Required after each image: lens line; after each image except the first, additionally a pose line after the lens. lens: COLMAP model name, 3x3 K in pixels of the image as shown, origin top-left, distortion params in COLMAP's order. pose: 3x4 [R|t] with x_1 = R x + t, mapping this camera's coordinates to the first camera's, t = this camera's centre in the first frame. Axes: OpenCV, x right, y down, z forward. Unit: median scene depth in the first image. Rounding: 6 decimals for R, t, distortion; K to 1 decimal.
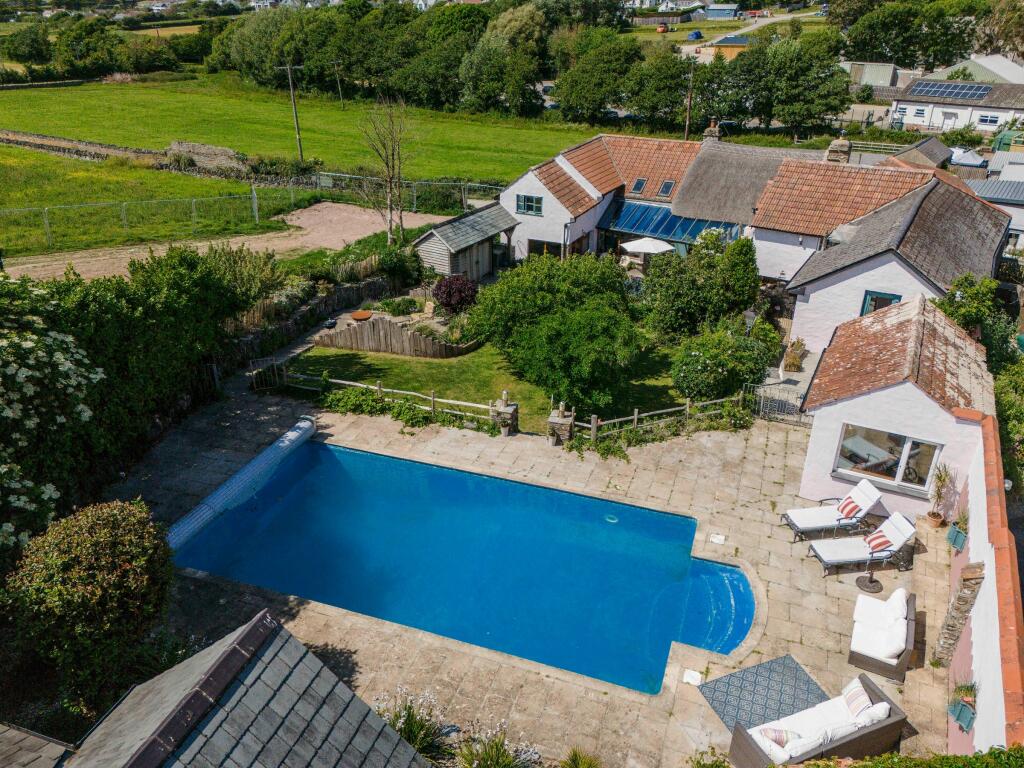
lens RADIAL K [[748.4, 0, 512.0], [0, 748.4, 384.0], [0, 0, 1]] dist [0.073159, -0.058126]
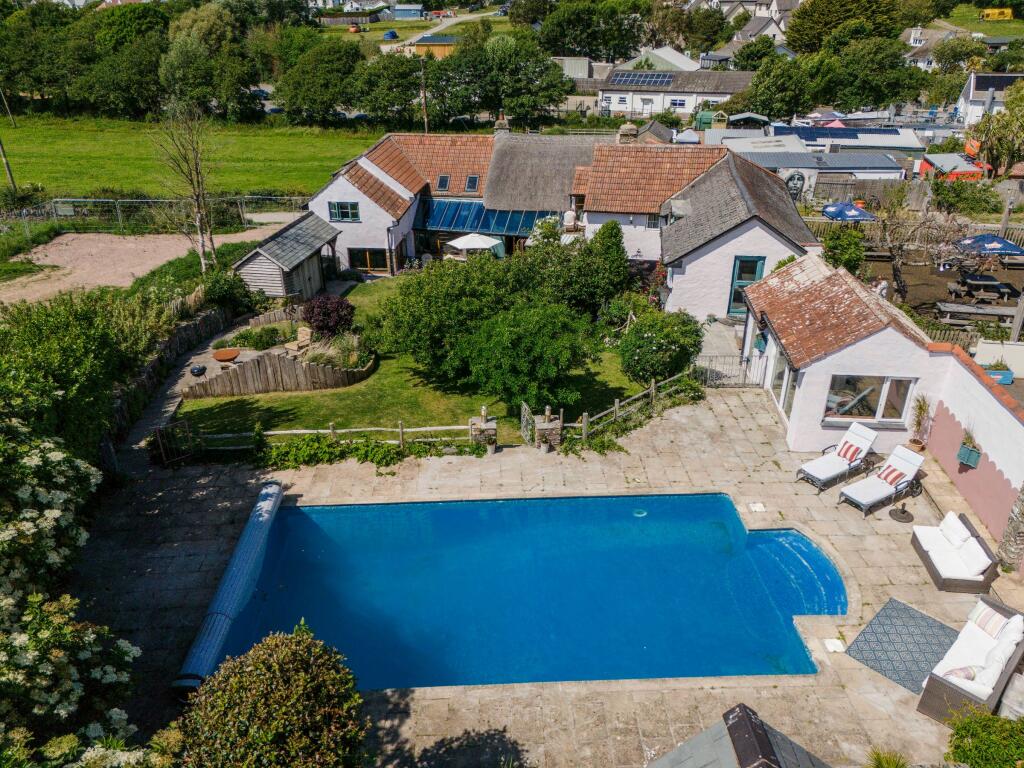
lens RADIAL K [[748.4, 0, 512.0], [0, 748.4, 384.0], [0, 0, 1]] dist [0.073159, -0.058126]
pose [[0.927308, -0.176264, 0.330197, -0.148346], [0.176634, 0.983845, 0.029140, -0.020550], [-0.329999, 0.031303, 0.943462, 0.060191]]
